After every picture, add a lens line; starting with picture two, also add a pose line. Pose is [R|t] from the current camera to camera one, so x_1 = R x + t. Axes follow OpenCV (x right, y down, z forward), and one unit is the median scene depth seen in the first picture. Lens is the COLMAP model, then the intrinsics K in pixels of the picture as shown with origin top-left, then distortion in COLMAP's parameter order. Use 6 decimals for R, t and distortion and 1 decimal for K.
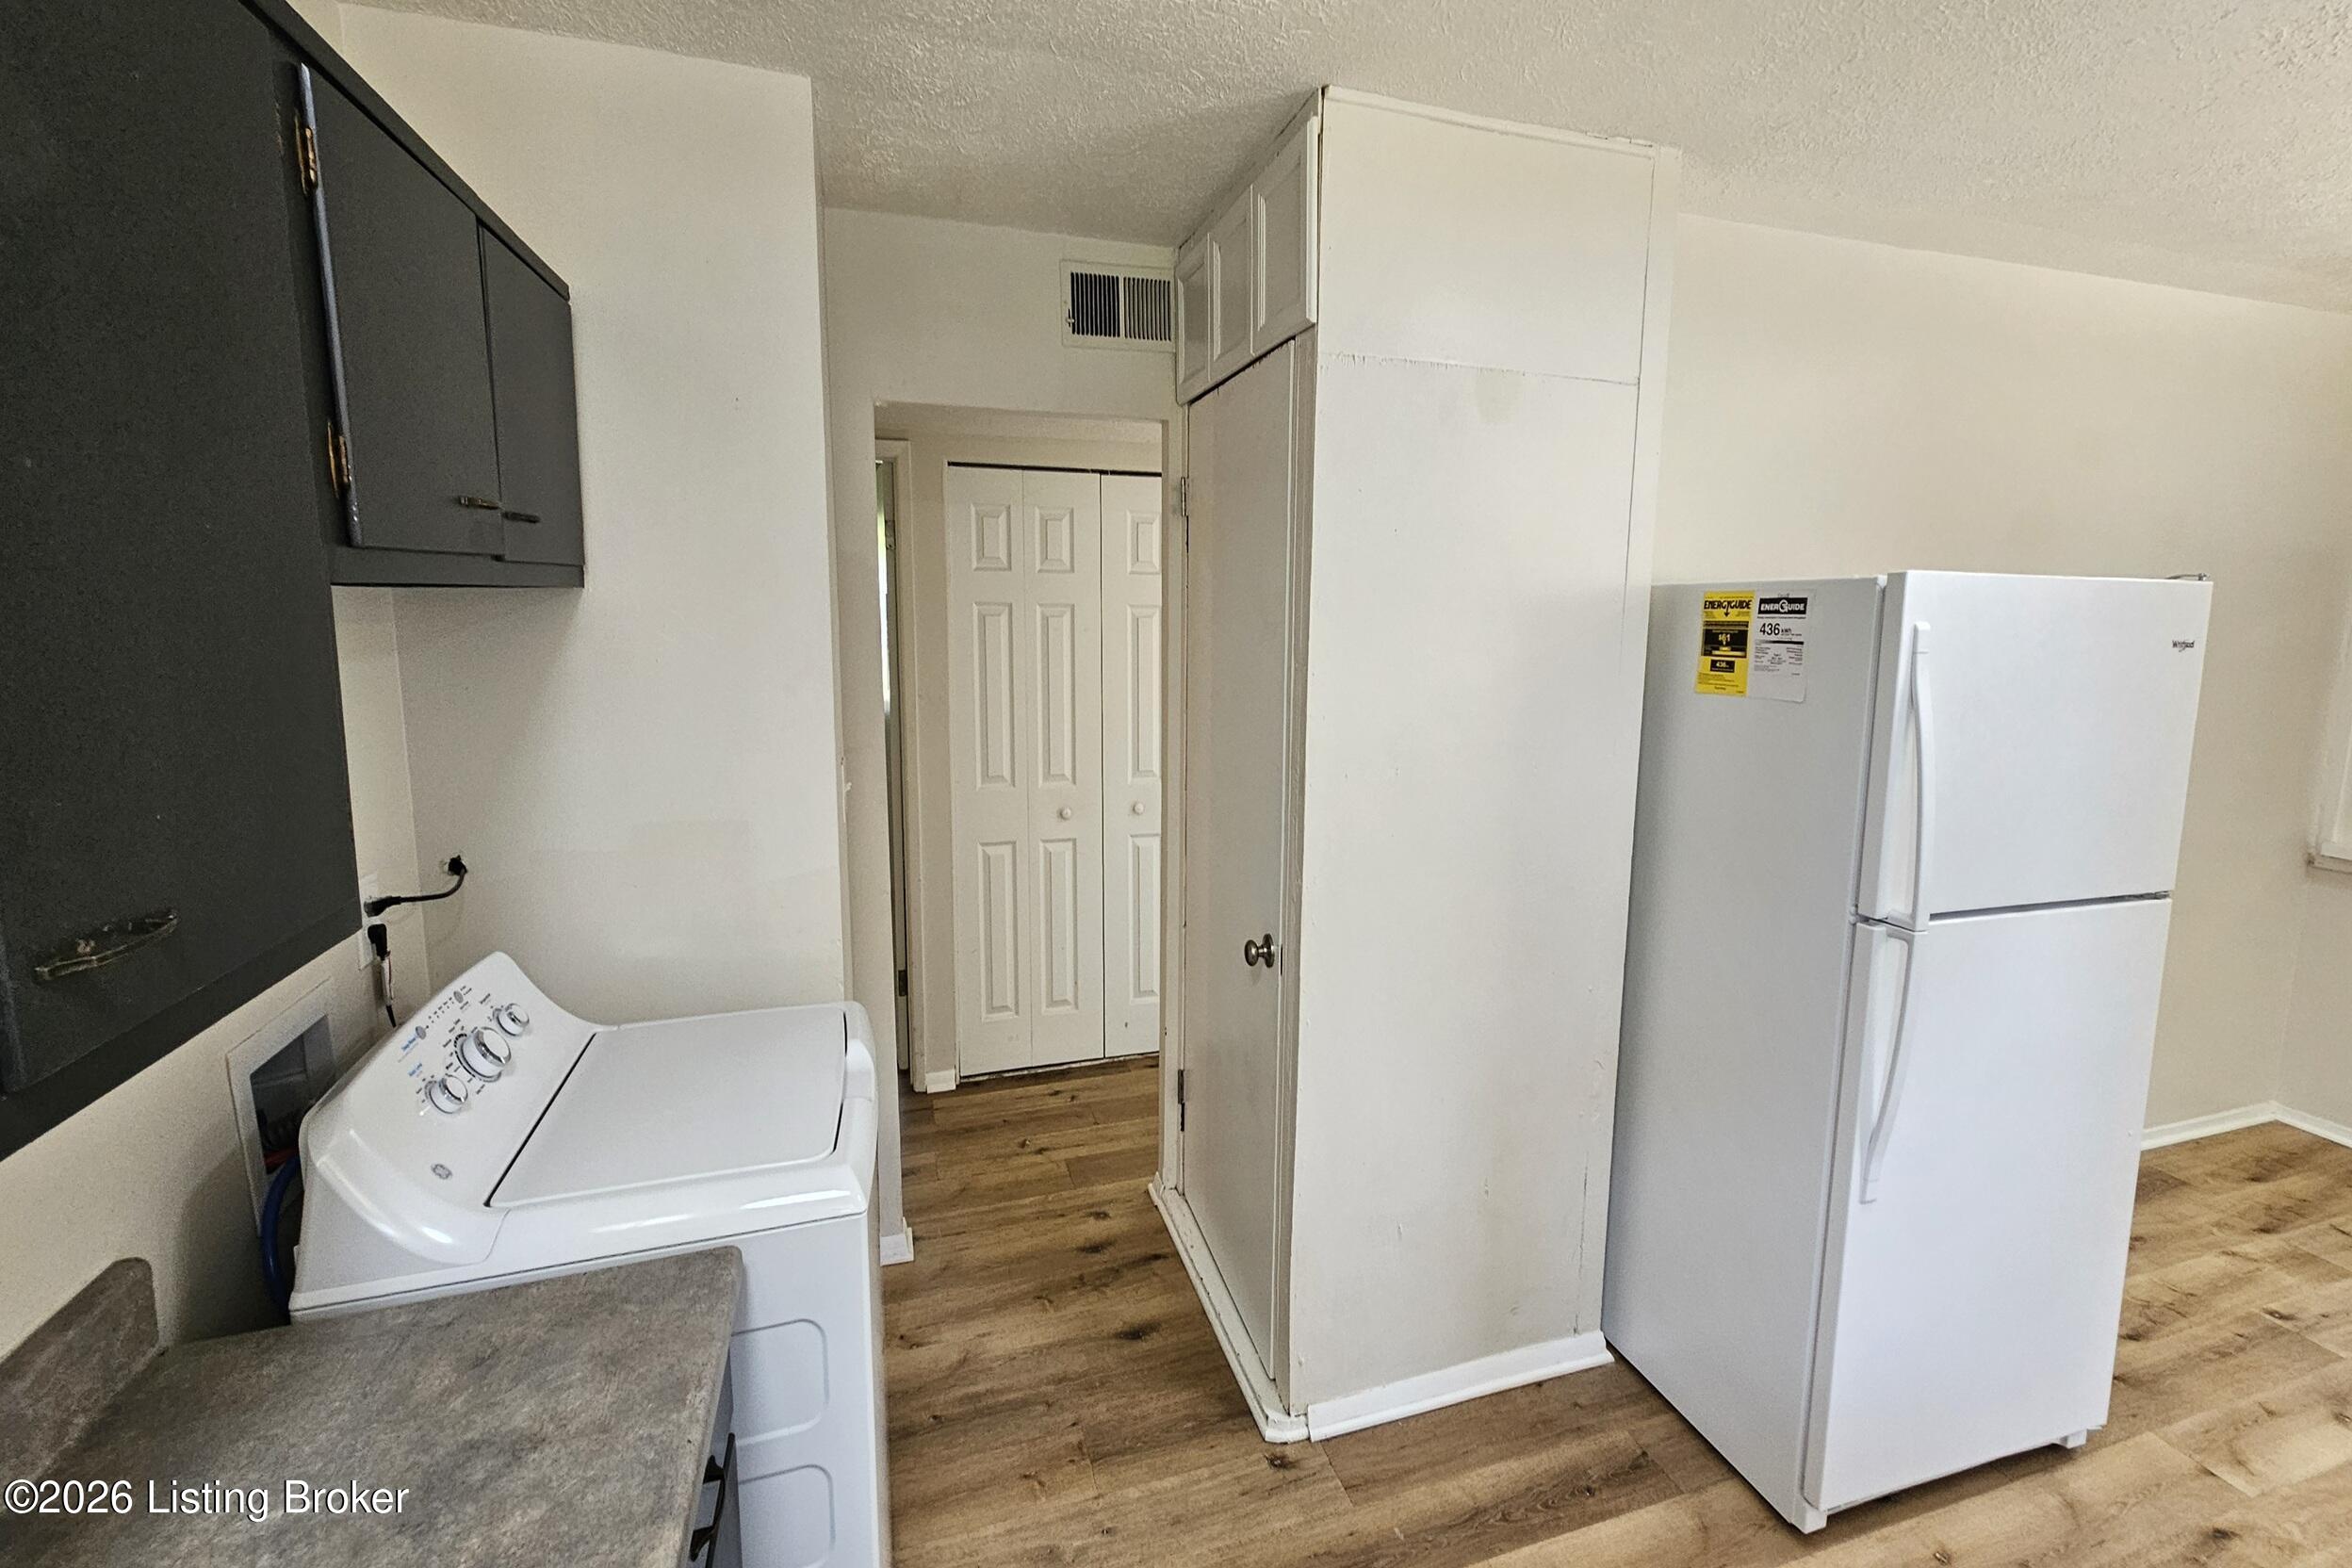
lens RADIAL K [[972.8, 0, 1175.2], [0, 972.8, 722.8], [0, 0, 1]] dist [0.002794, 0.000615]
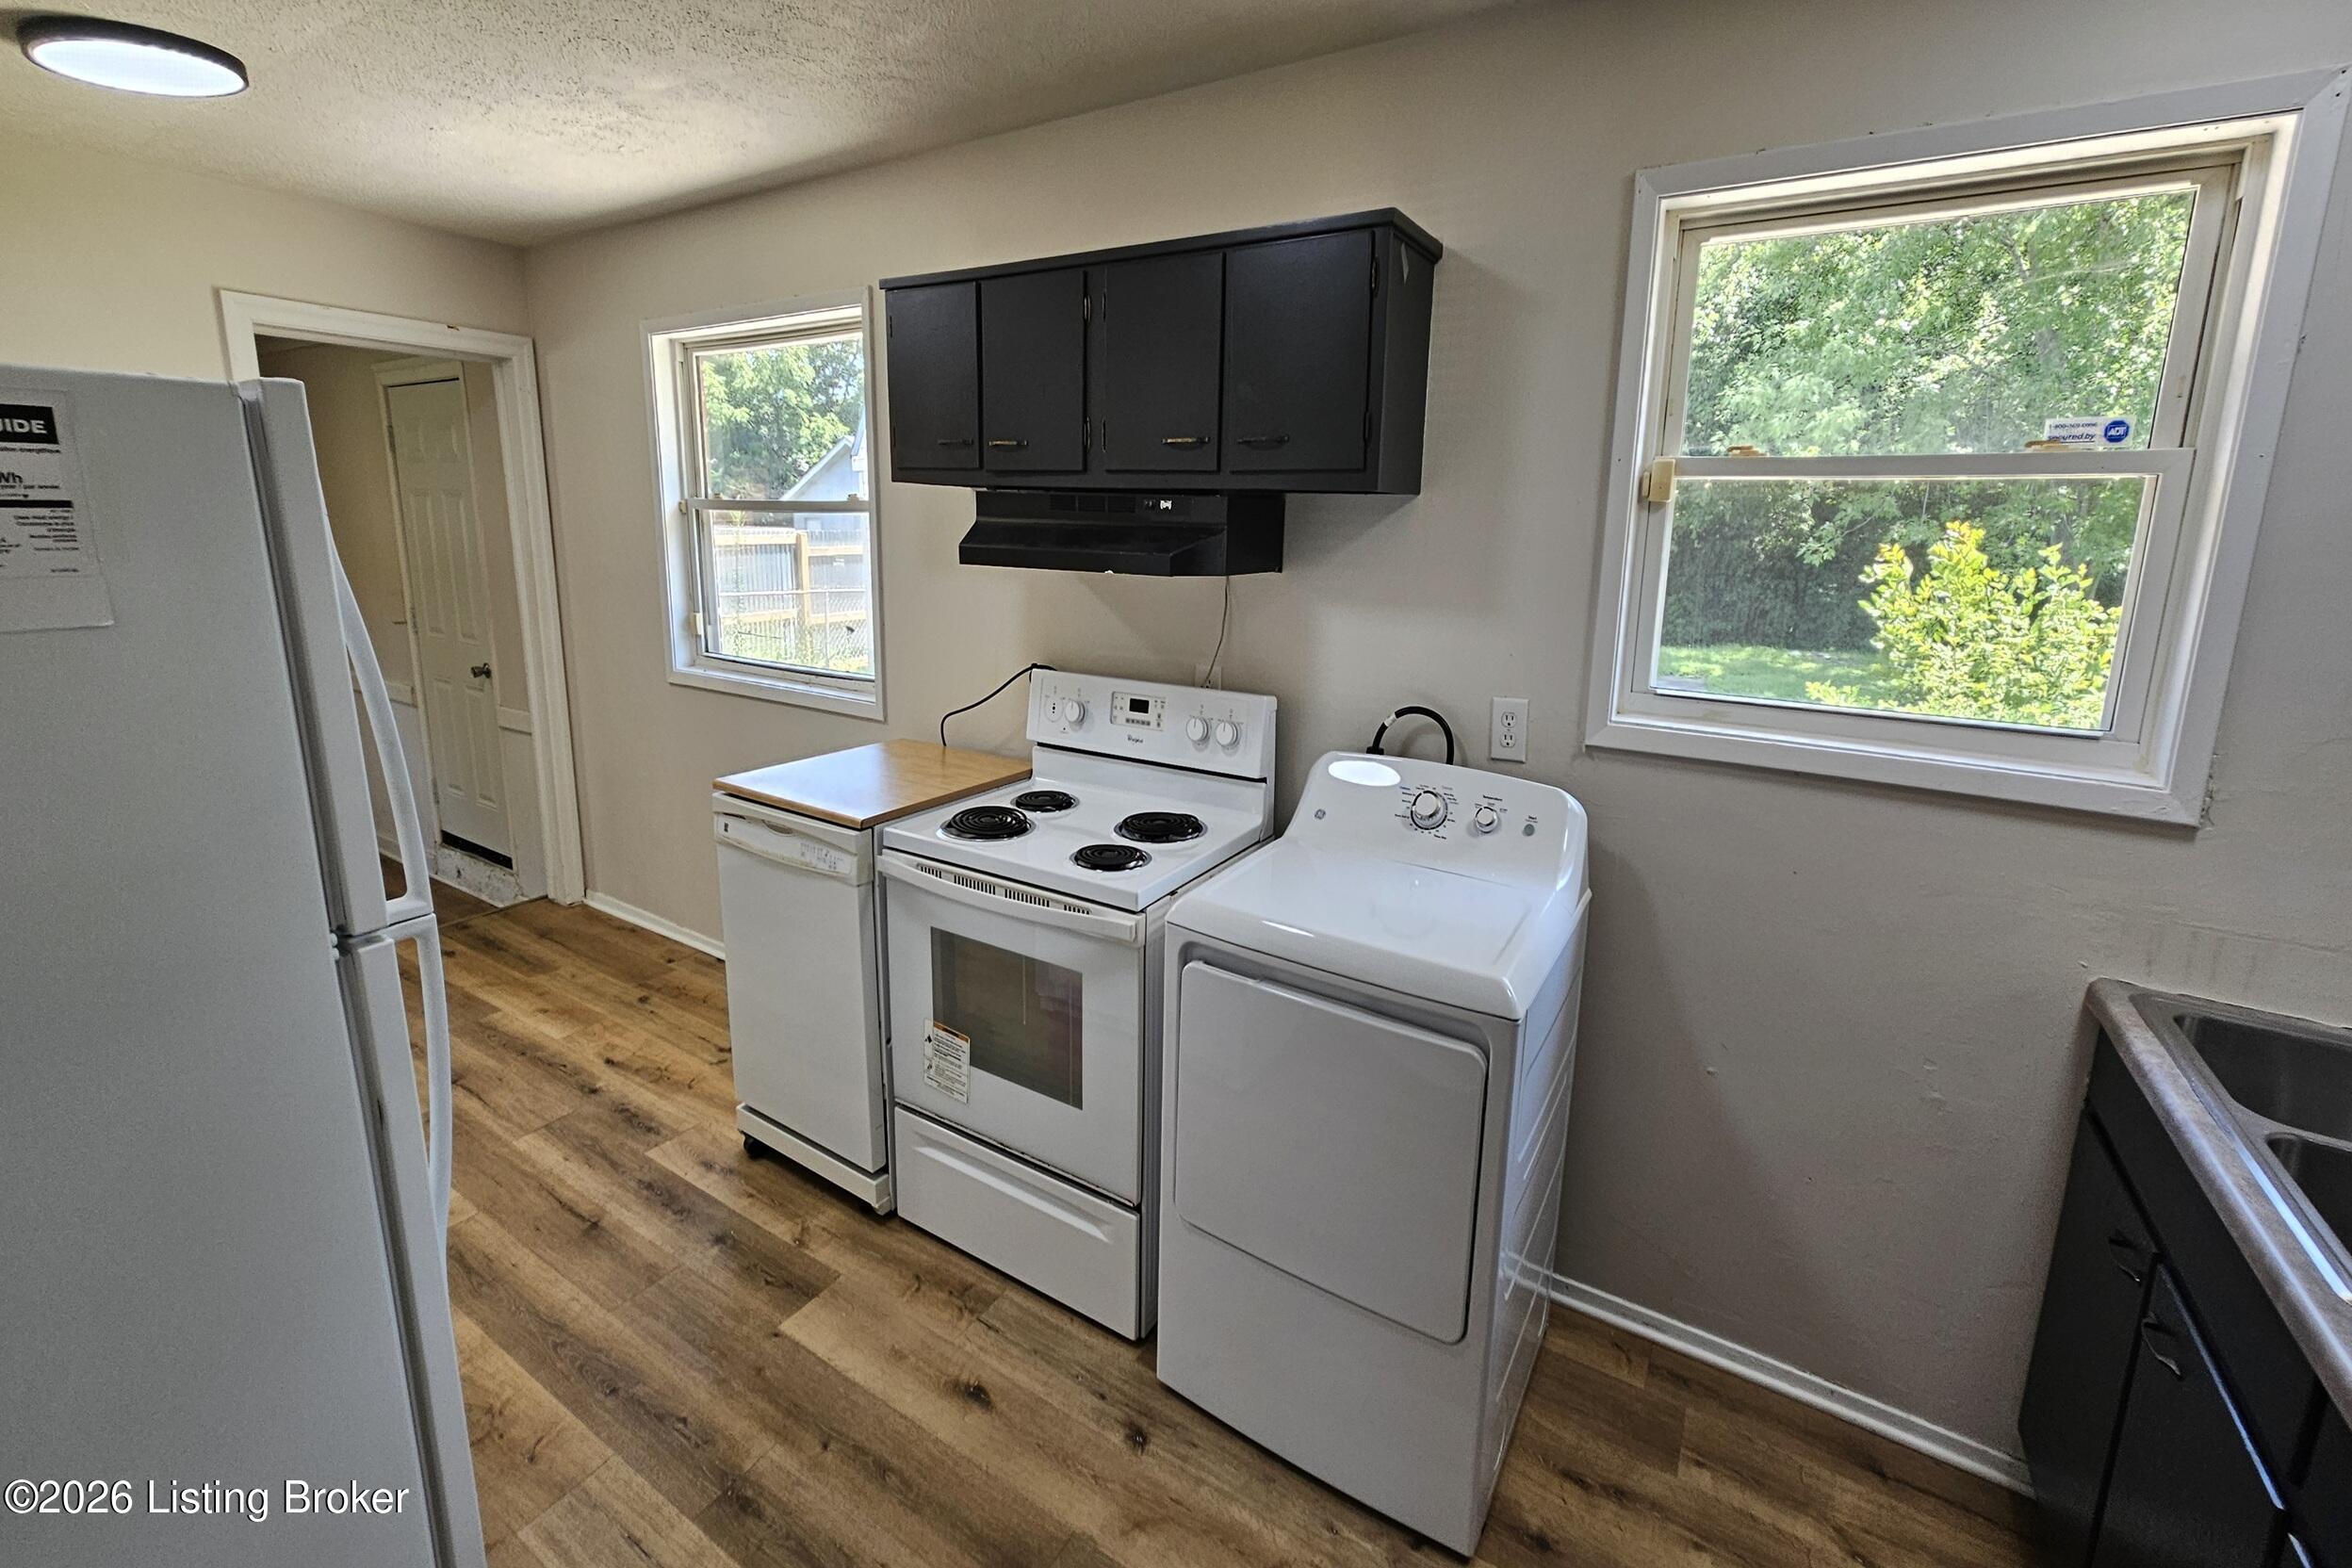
lens RADIAL K [[972.8, 0, 1174.8], [0, 972.8, 682.2], [0, 0, 1]] dist [0.002794, 0.000615]
pose [[-0.649773, -0.147925, 0.745596, -0.084350], [0.070655, 0.964881, 0.253005, -0.076920], [-0.756838, 0.217076, -0.616502, 0.862084]]
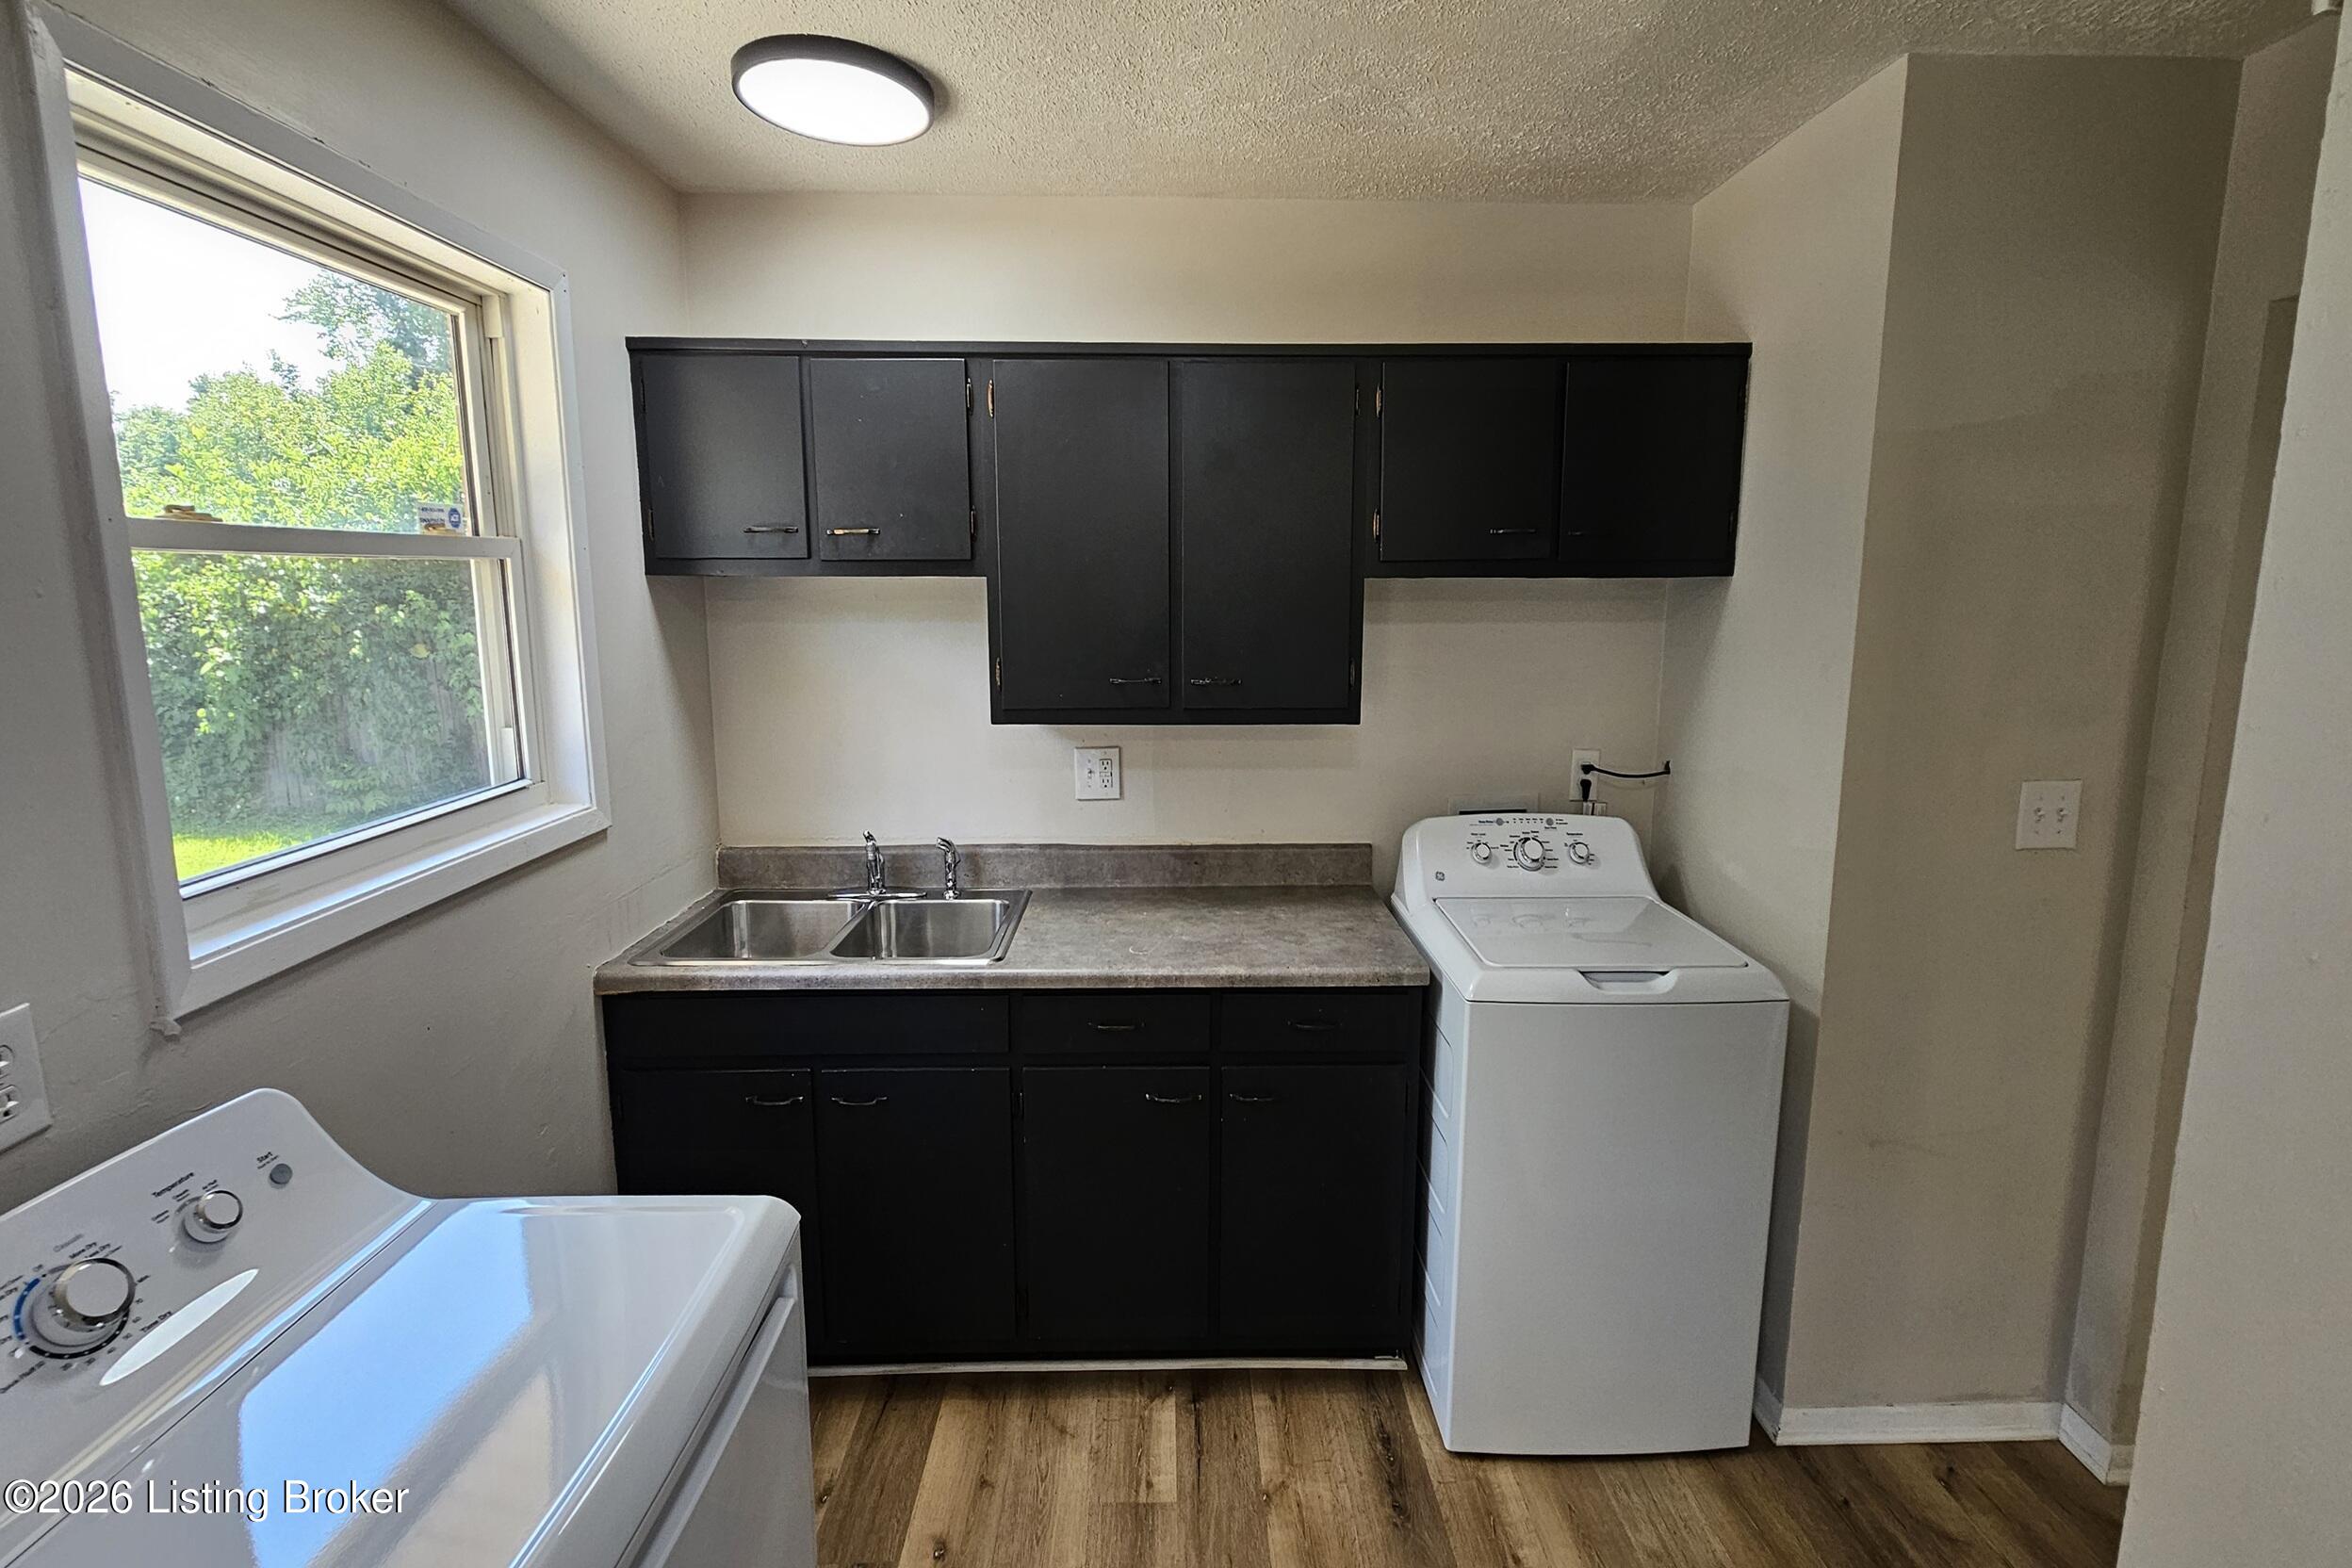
lens RADIAL K [[972.8, 0, 1187.9], [0, 972.8, 721.9], [0, 0, 1]] dist [0.002794, 0.000615]
pose [[-0.269905, 0.125679, -0.954650, 0.764194], [-0.123713, 0.978702, 0.163822, -0.064095], [0.954906, 0.162319, -0.248609, 0.600070]]
